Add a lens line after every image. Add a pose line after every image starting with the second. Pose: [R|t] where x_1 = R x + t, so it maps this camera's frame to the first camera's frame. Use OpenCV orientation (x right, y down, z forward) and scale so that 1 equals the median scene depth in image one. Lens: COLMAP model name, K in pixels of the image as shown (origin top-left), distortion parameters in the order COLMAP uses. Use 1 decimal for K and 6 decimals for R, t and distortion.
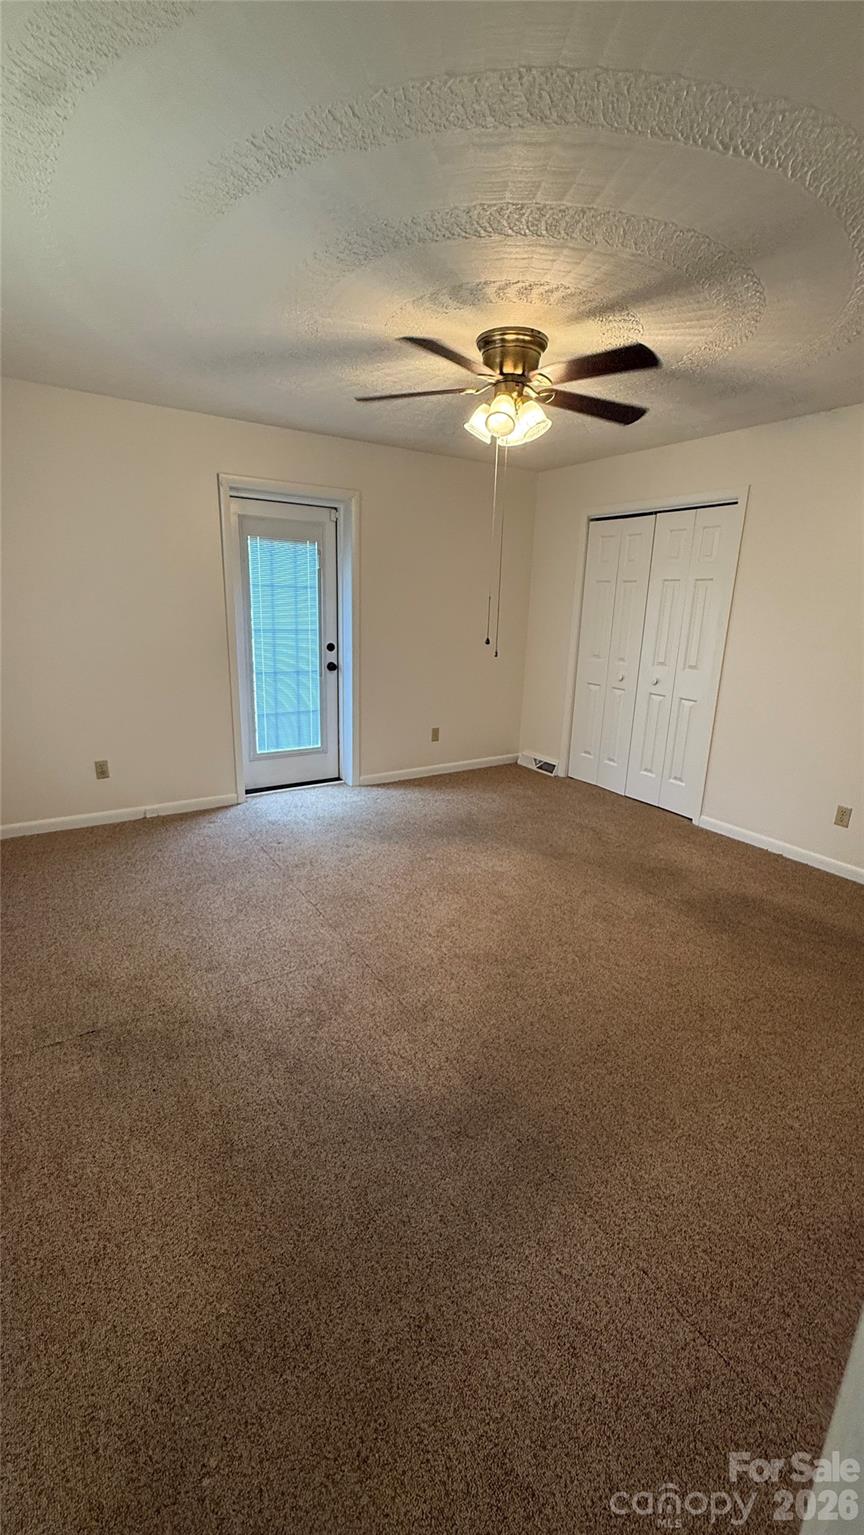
lens RADIAL K [[619.6, 0, 432.0], [0, 619.6, 763.5], [0, 0, 1]] dist [-0.001457, 0.000708]
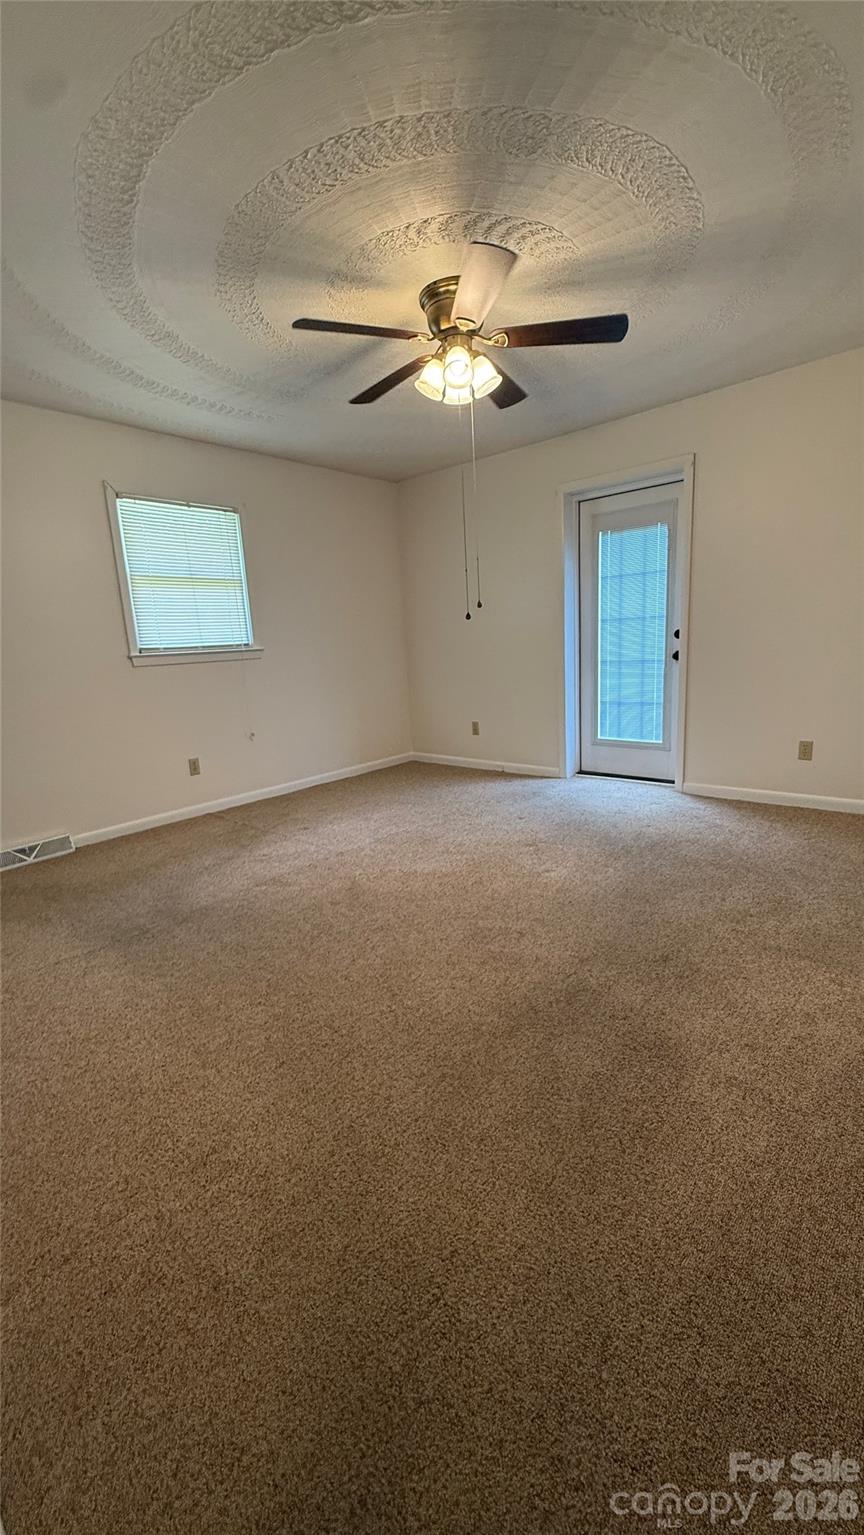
lens RADIAL K [[619.6, 0, 433.7], [0, 619.6, 764.8], [0, 0, 1]] dist [-0.001457, 0.000708]
pose [[0.262505, 0.143686, -0.954173, 0.682860], [-0.186853, 0.977703, 0.095824, -0.022600], [0.946666, 0.153135, 0.283500, 0.466701]]
